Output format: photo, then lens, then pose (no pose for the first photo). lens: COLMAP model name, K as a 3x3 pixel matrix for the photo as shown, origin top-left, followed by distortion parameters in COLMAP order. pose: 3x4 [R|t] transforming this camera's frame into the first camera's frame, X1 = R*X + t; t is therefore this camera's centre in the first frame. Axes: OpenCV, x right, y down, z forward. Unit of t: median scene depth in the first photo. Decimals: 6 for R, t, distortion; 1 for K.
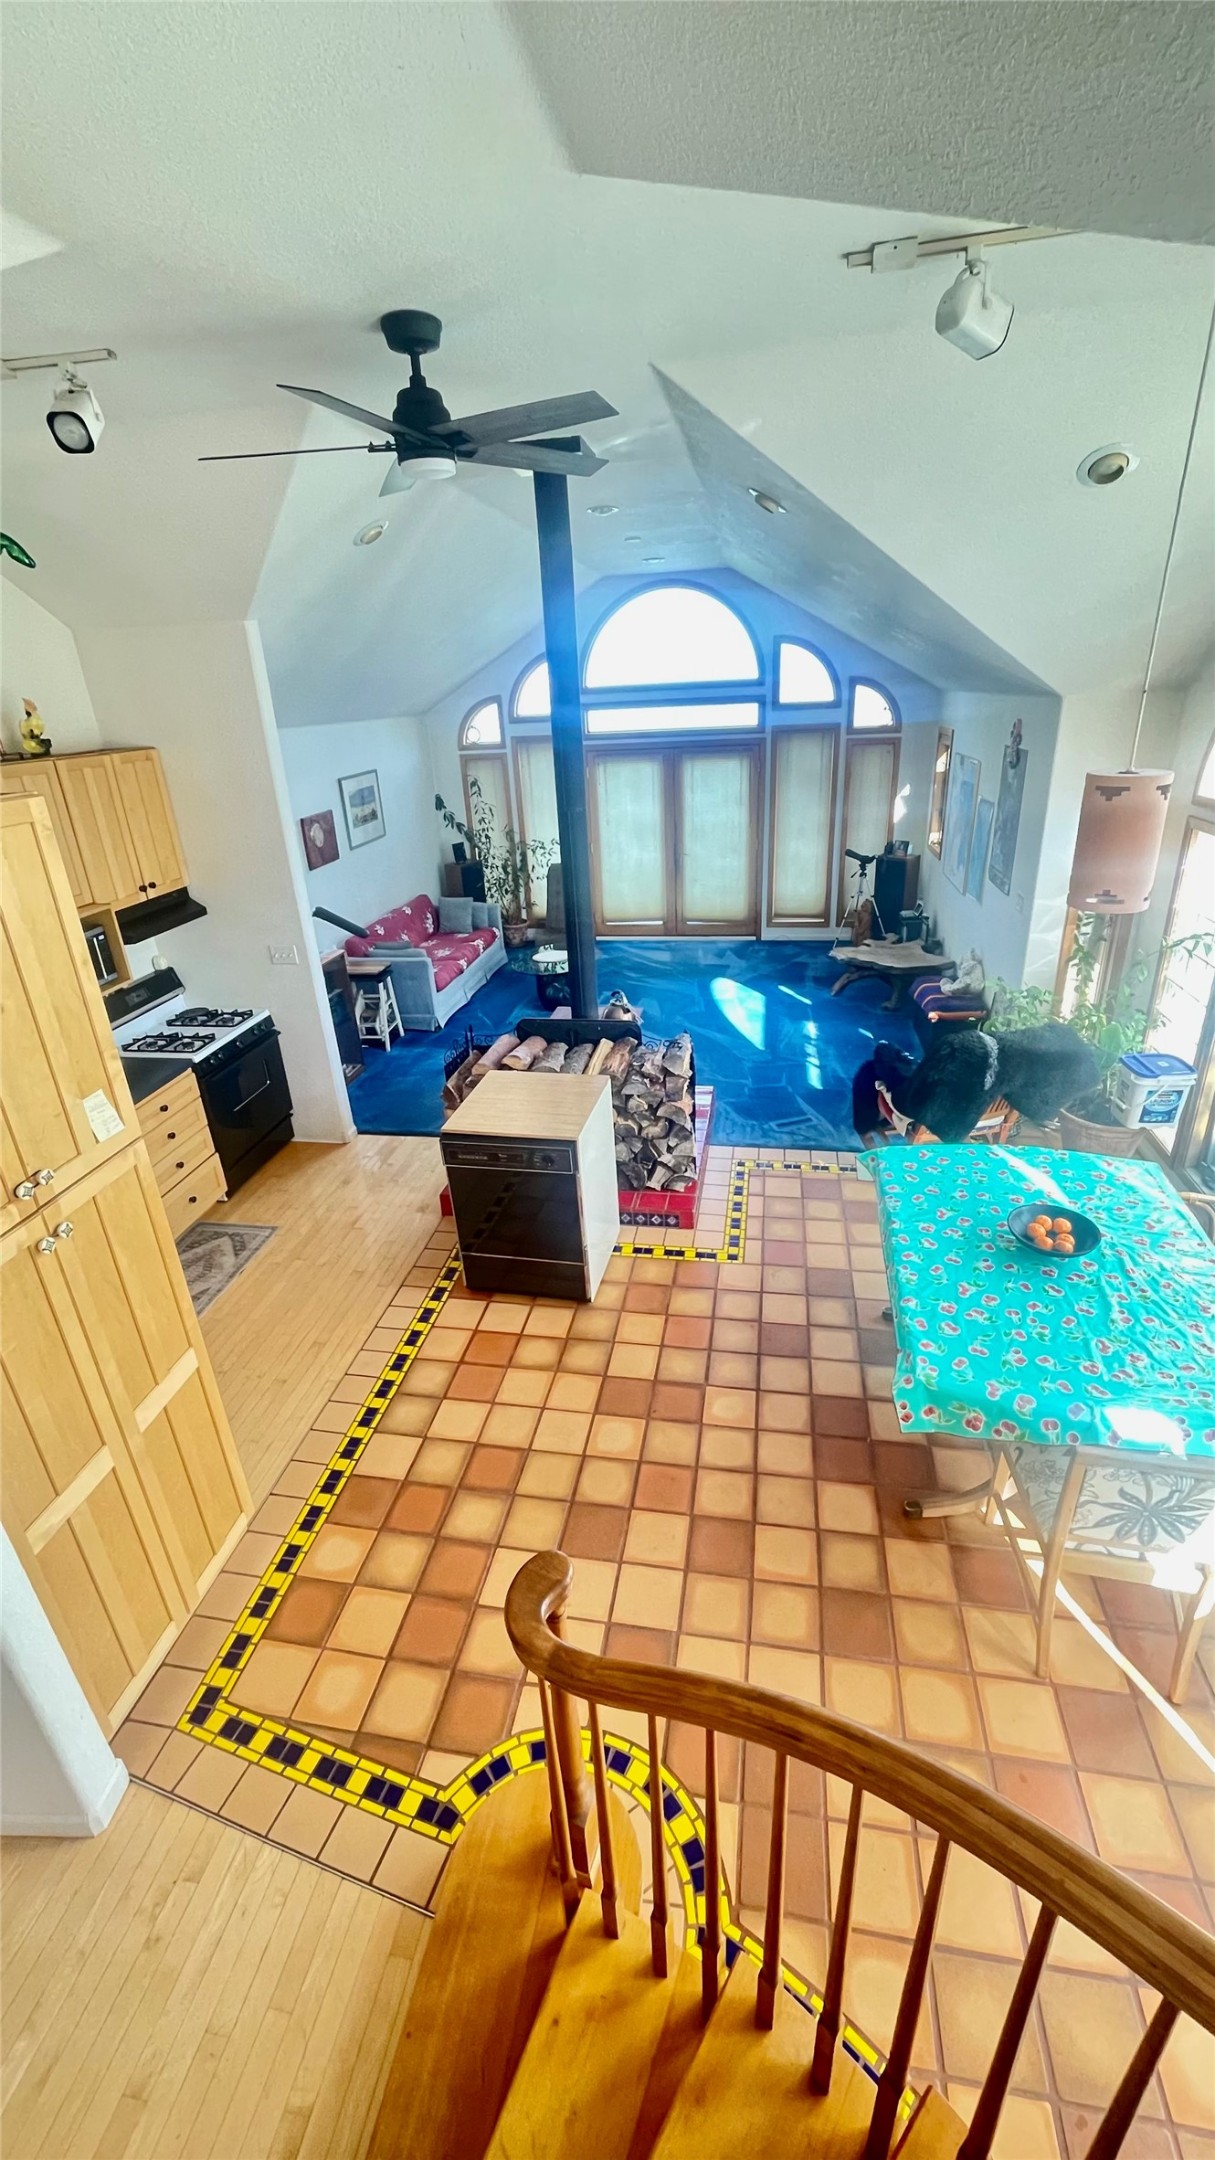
lens RADIAL K [[896.2, 0, 608.9], [0, 896.2, 1089.9], [0, 0, 1]] dist [-0.000125, 0.000028]
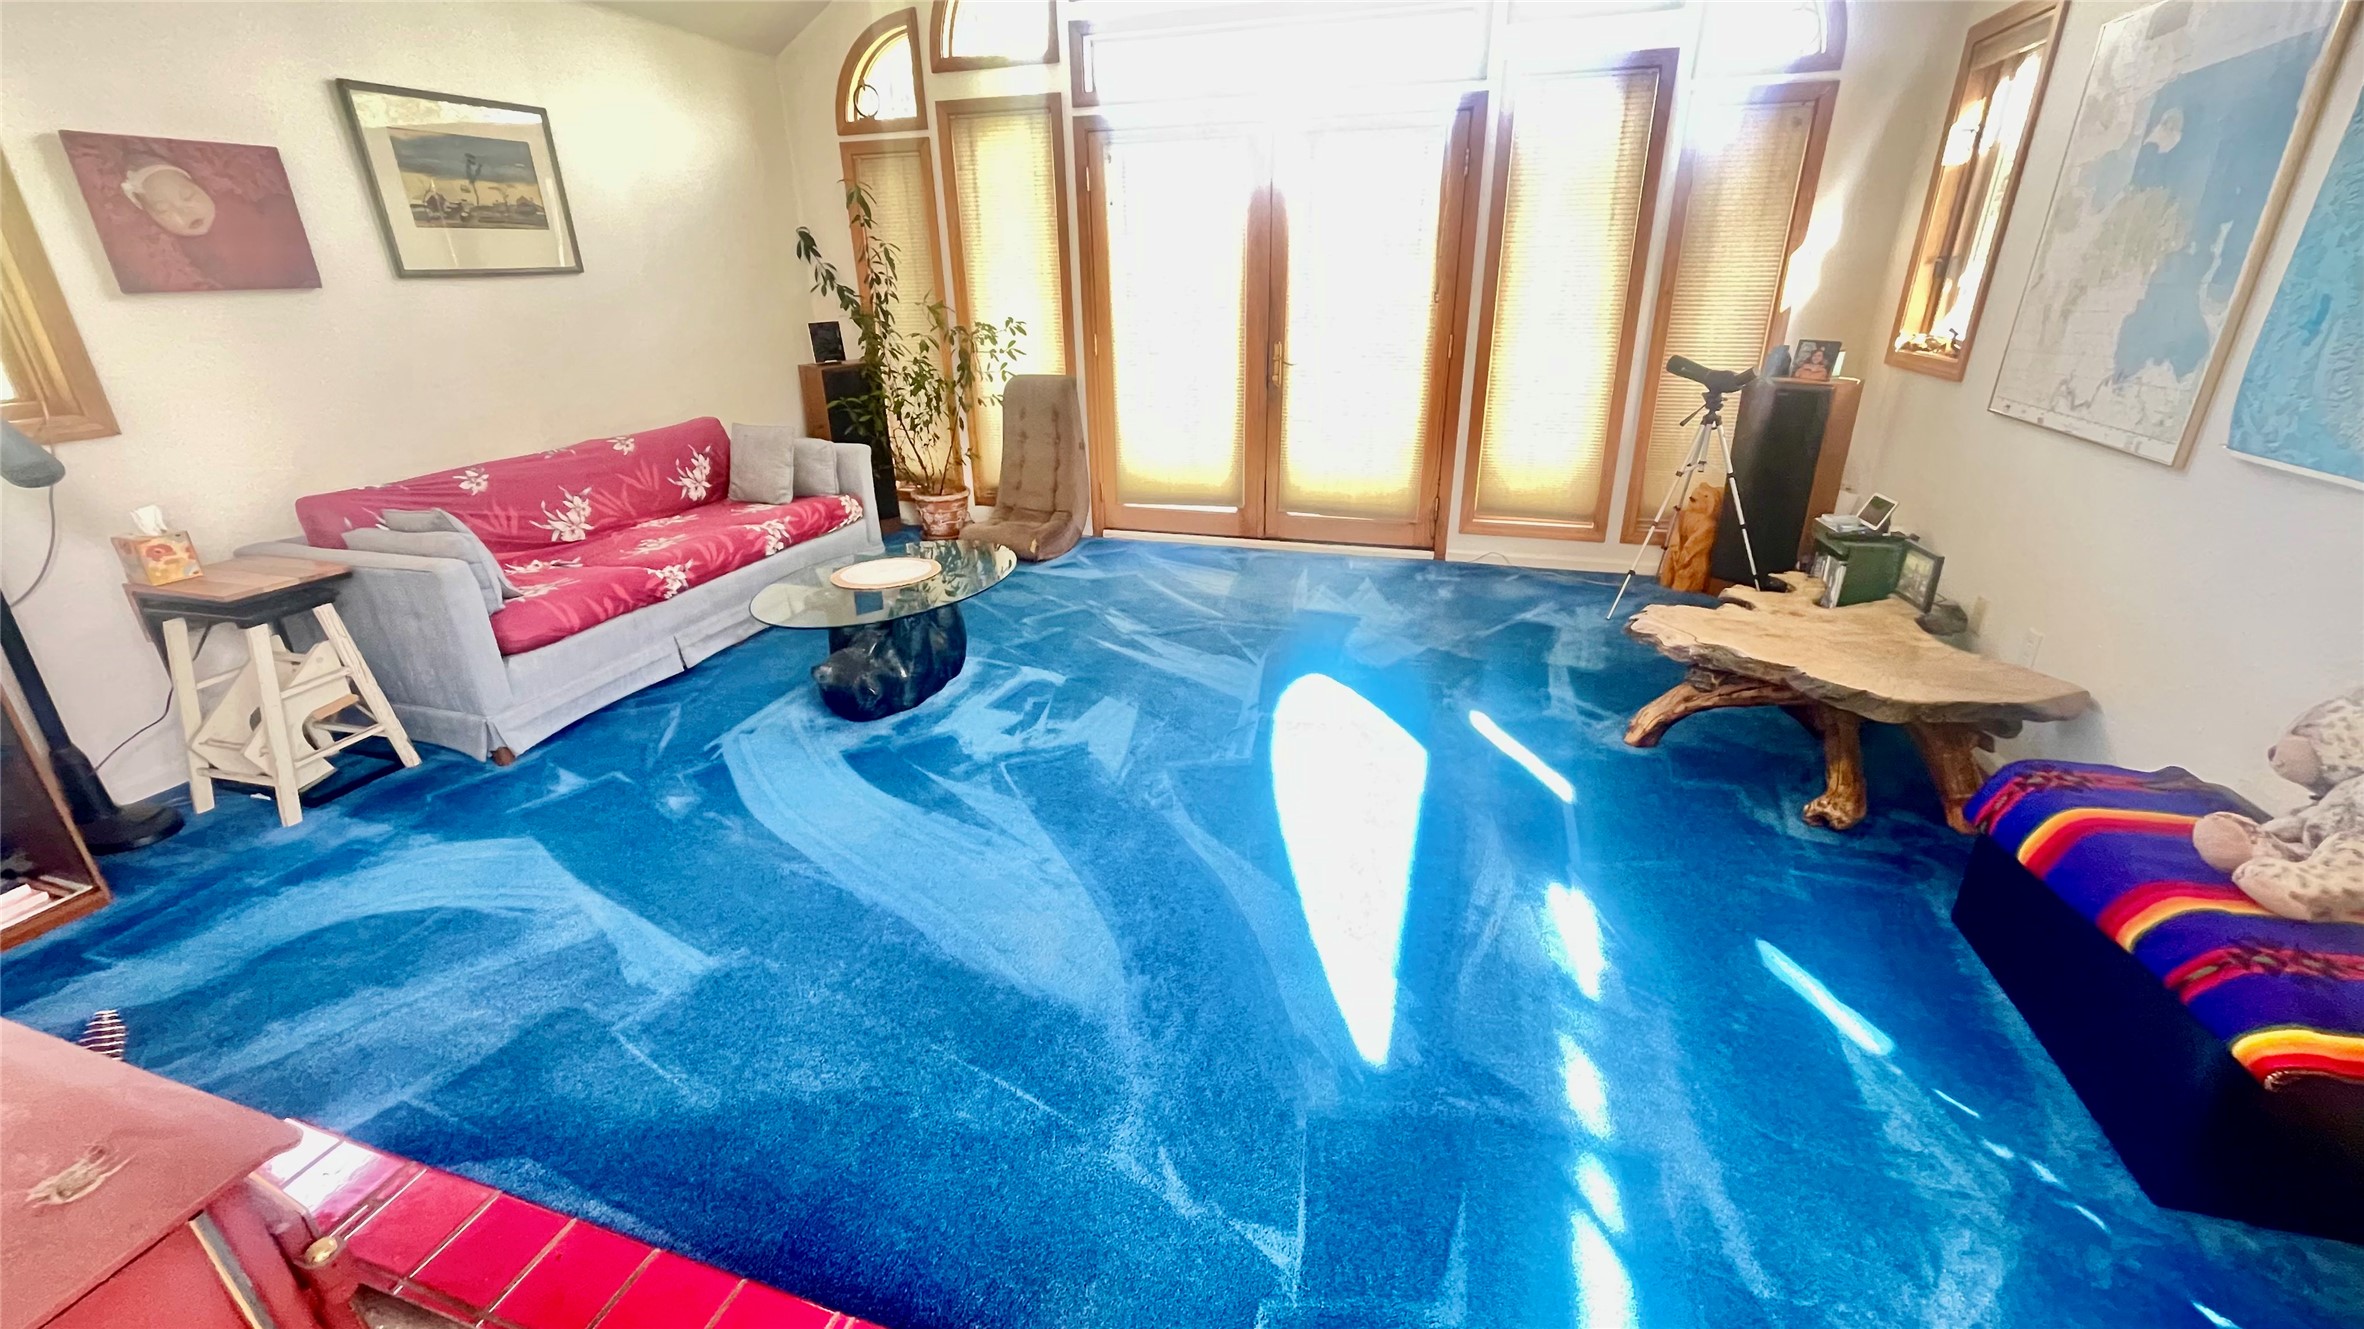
lens RADIAL K [[980.8, 0, 1166.1], [0, 980.8, 659.9], [0, 0, 1]] dist [-0.000125, 0.000028]
pose [[0.988944, 0.079786, -0.125000, 0.101490], [-0.083891, 0.996084, -0.027914, -0.096871], [0.122283, 0.038091, 0.991764, 0.521791]]
